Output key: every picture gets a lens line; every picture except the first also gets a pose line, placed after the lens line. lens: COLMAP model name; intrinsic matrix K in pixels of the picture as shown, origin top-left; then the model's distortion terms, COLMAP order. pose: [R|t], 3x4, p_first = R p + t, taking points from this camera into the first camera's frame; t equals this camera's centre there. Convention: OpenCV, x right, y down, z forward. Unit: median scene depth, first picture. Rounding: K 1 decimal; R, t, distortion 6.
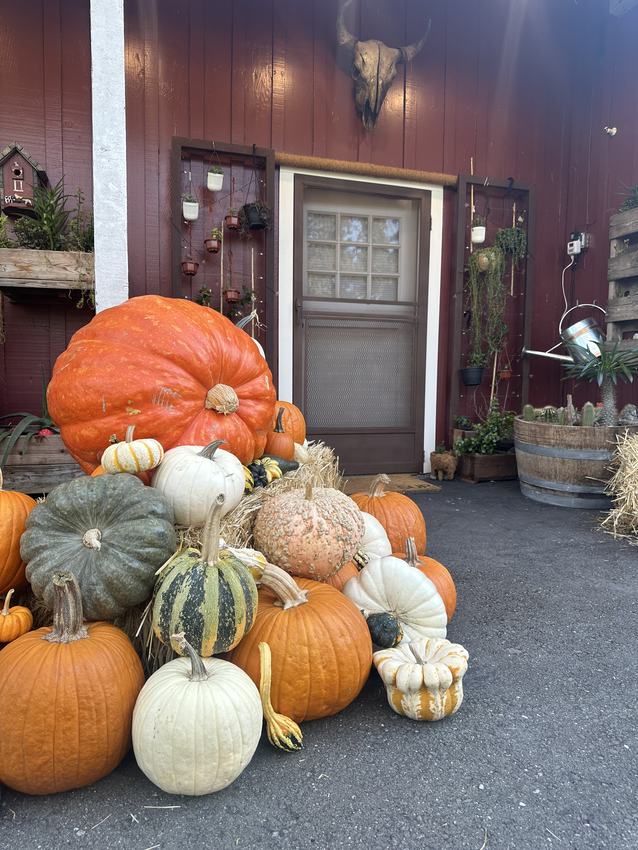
lens RADIAL K [[608.2, 0, 319.0], [0, 608.2, 425.0], [0, 0, 1]] dist [0.123105, -0.219896]
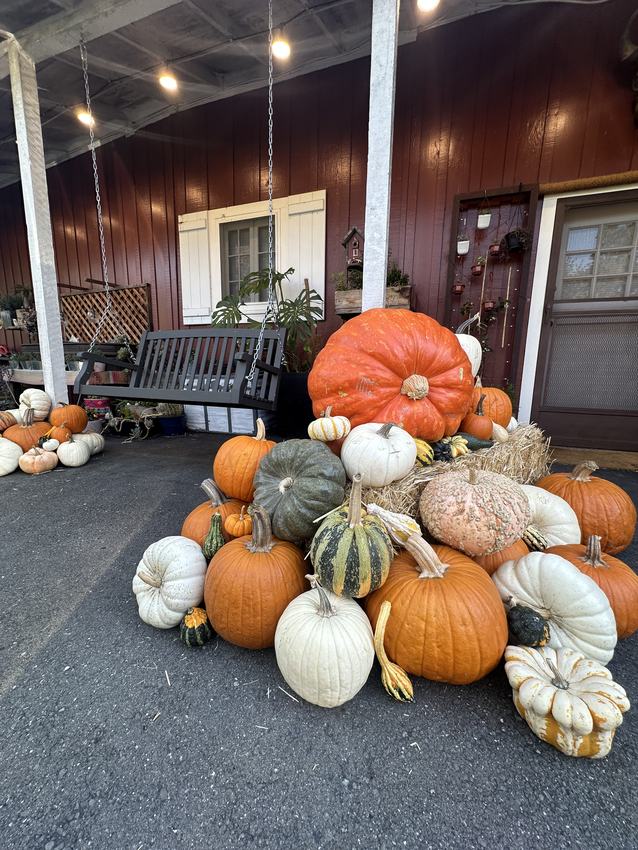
lens RADIAL K [[345.6, 0, 315.5], [0, 345.6, 425.7], [0, 0, 1]] dist [-0.006202, 0.002285]
pose [[0.780595, 0.109466, -0.615376, 0.120113], [-0.047842, 0.992120, 0.115796, -0.034466], [0.623203, -0.060949, 0.779681, 0.301206]]
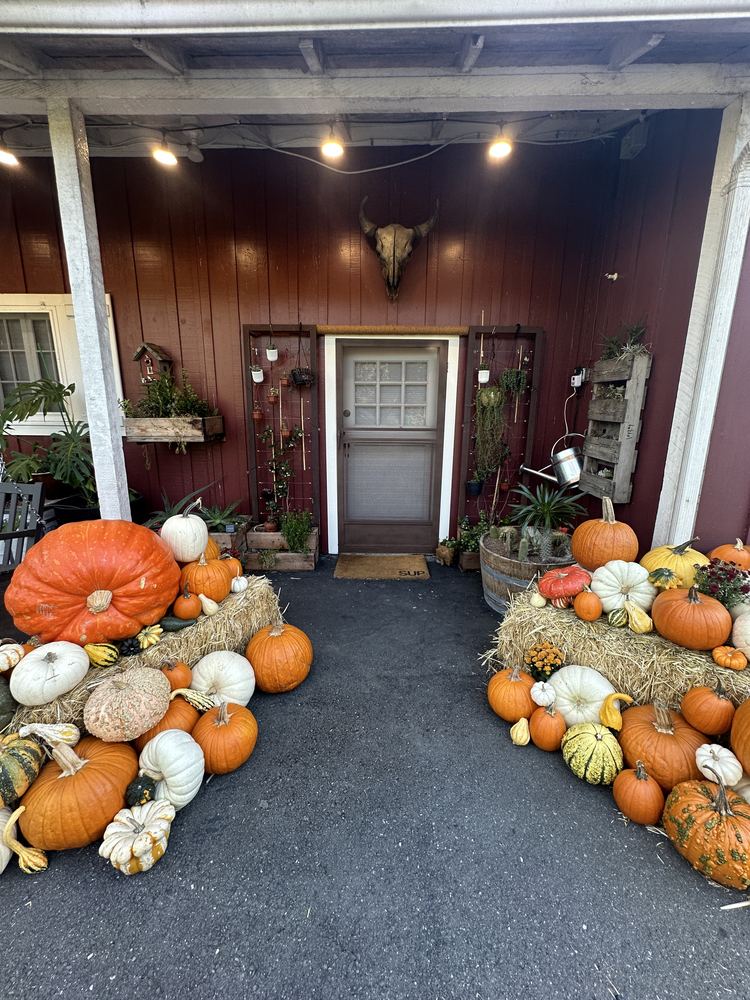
lens RADIAL K [[406.5, 0, 370.9], [0, 406.5, 500.8], [0, 0, 1]] dist [-0.006202, 0.002285]
pose [[0.947031, 0.070928, -0.313213, 0.742431], [-0.020194, 0.986528, 0.162344, -0.443833], [0.320508, -0.147420, 0.935704, 0.299410]]
